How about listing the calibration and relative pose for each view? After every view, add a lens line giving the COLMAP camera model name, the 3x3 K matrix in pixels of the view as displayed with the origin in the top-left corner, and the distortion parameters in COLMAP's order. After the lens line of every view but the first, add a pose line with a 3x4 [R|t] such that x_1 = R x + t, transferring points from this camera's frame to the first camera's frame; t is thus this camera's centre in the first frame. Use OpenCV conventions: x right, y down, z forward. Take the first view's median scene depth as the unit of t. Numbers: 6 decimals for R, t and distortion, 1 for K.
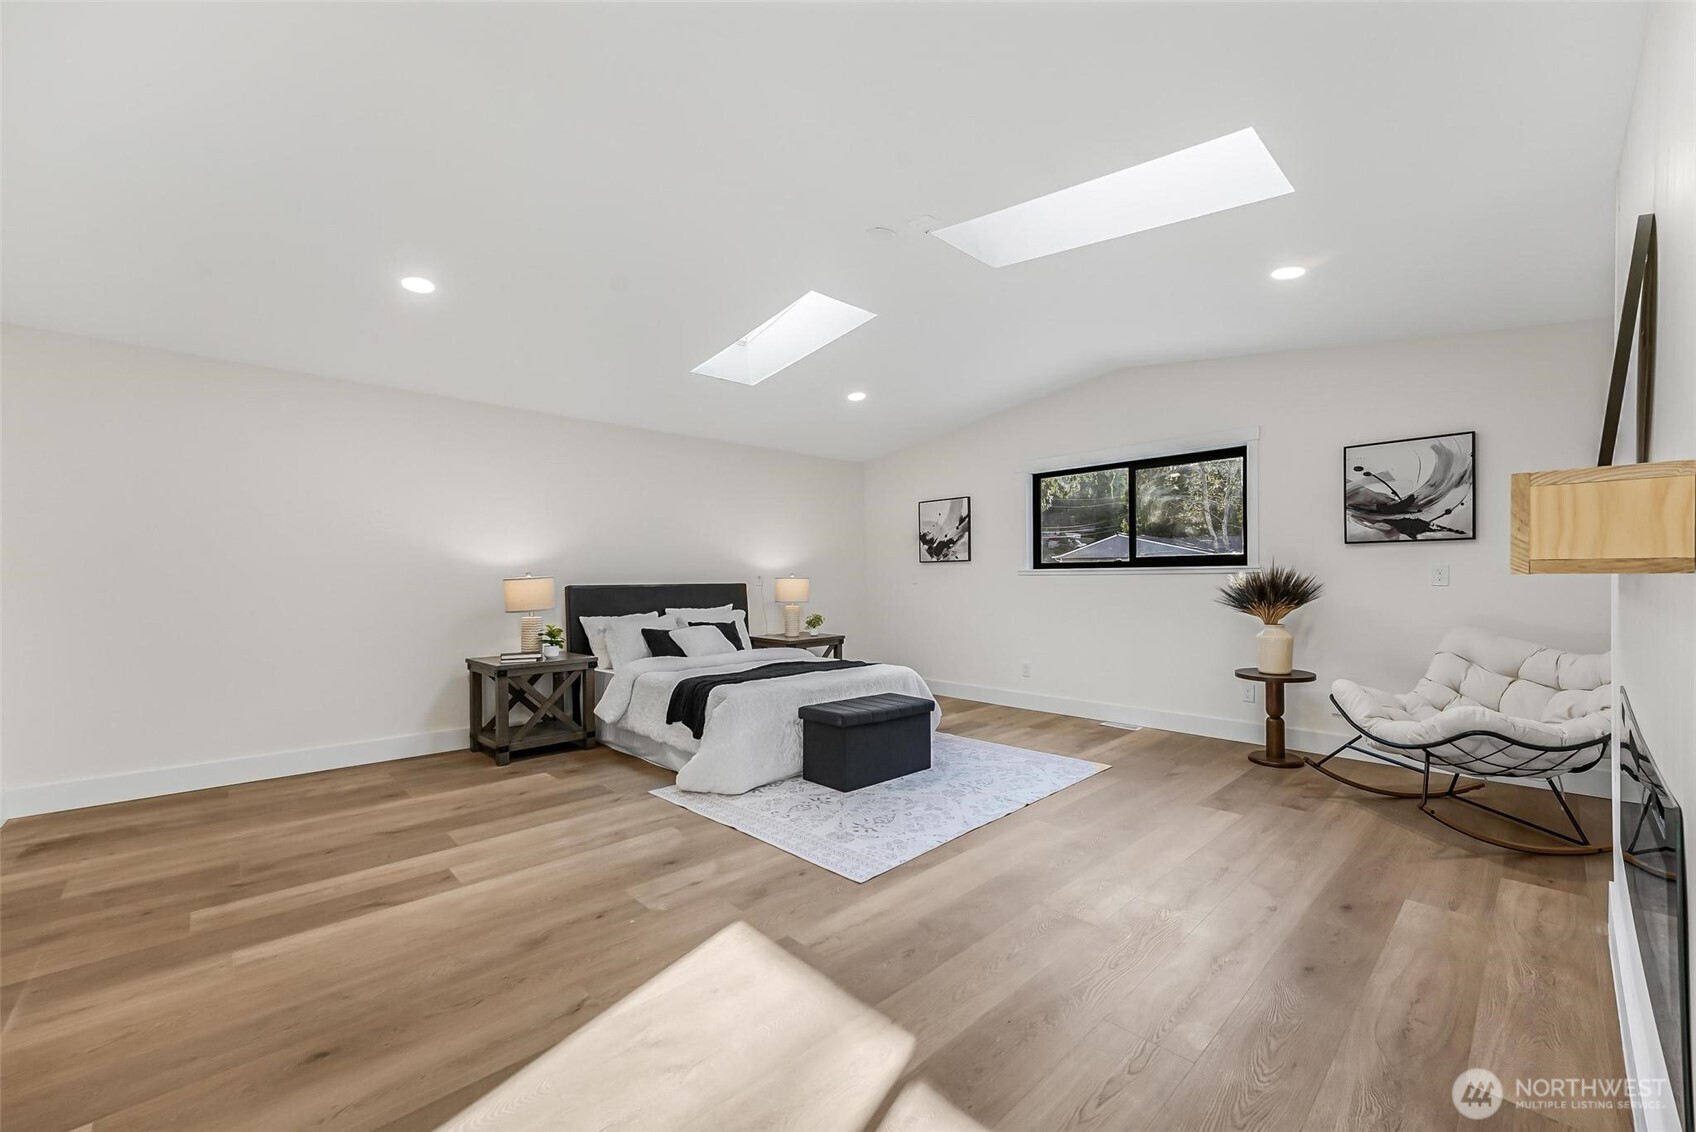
lens RADIAL K [[679.2, 0, 850.7], [0, 679.2, 577.4], [0, 0, 1]] dist [0.000424, 0.000389]
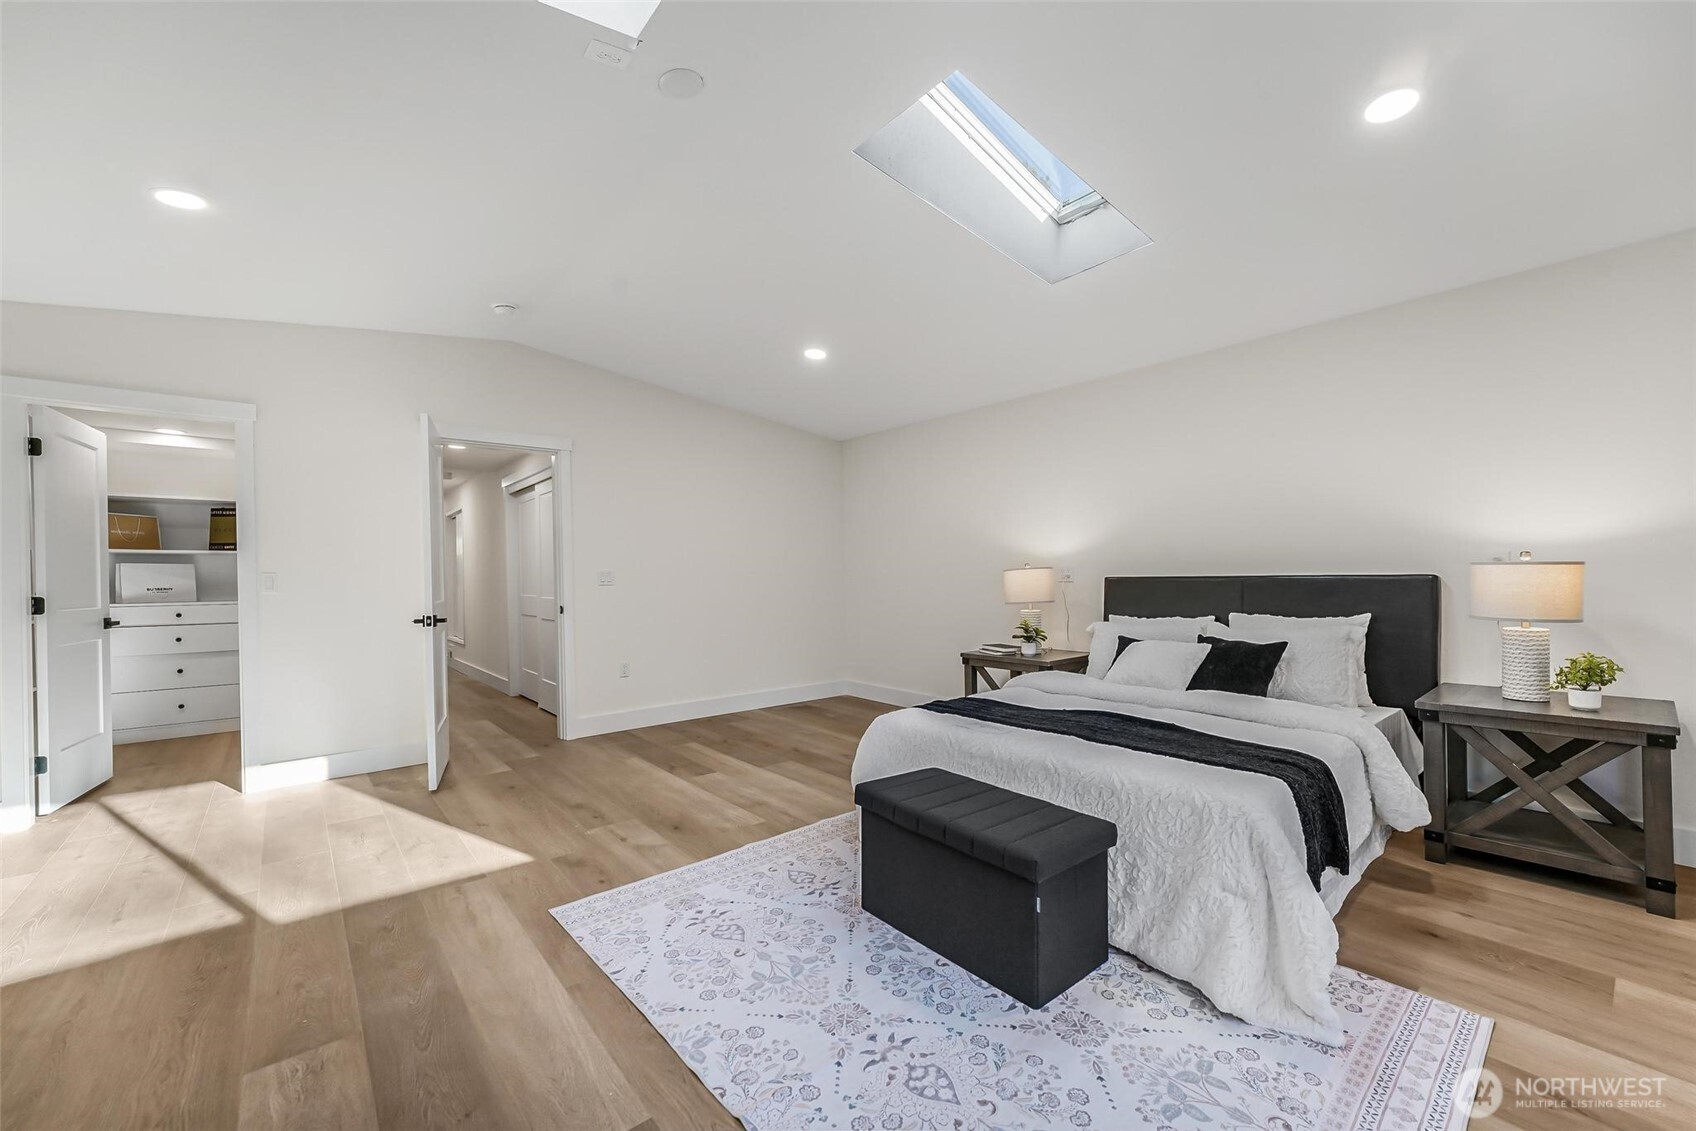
lens RADIAL K [[679.2, 0, 849.5], [0, 679.2, 574.1], [0, 0, 1]] dist [0.000424, 0.000389]
pose [[-0.071866, 0.006623, -0.997392, 0.588616], [0.015127, 0.999870, 0.005550, -0.001034], [0.997300, -0.014689, -0.071956, 0.971956]]
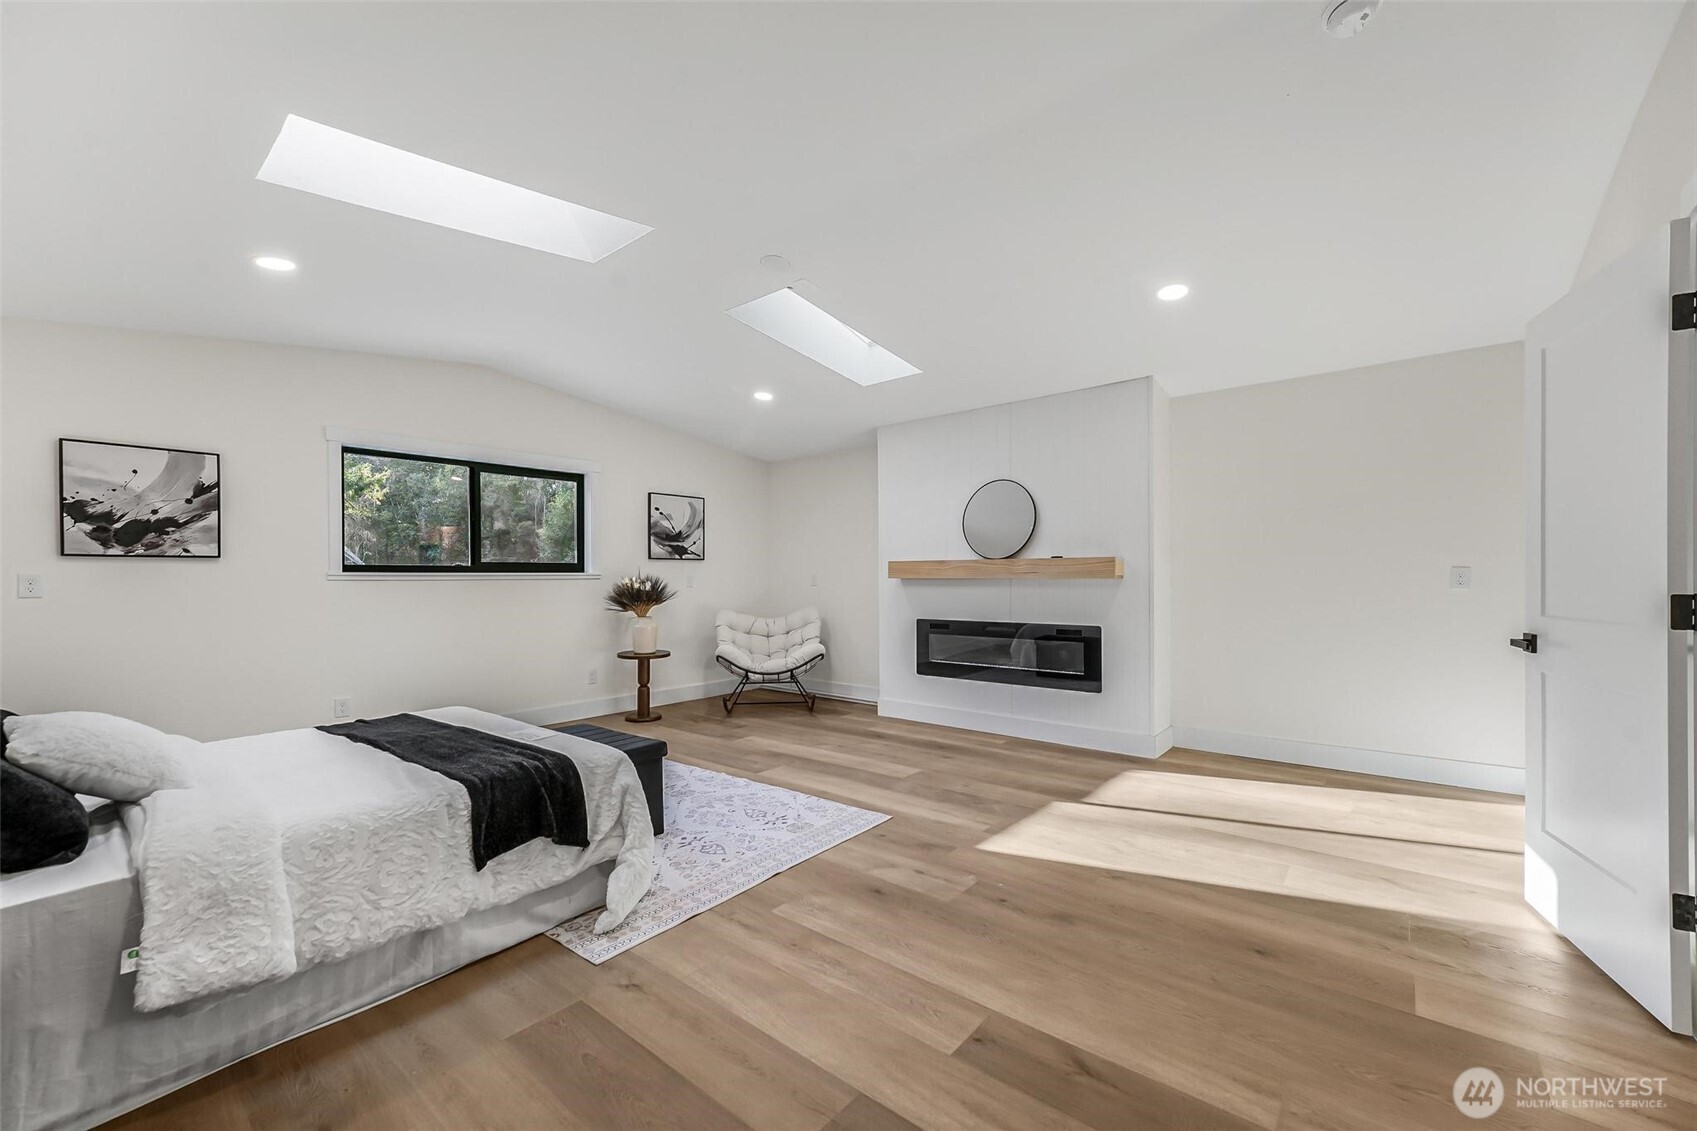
lens RADIAL K [[679.6, 0, 851.8], [0, 679.6, 575.1], [0, 0, 1]] dist [0.000424, 0.000389]
pose [[-0.116271, 0.011392, 0.993152, -0.831263], [0.005799, 0.999925, -0.010791, 0.003265], [-0.993201, 0.004505, -0.116329, 0.806768]]
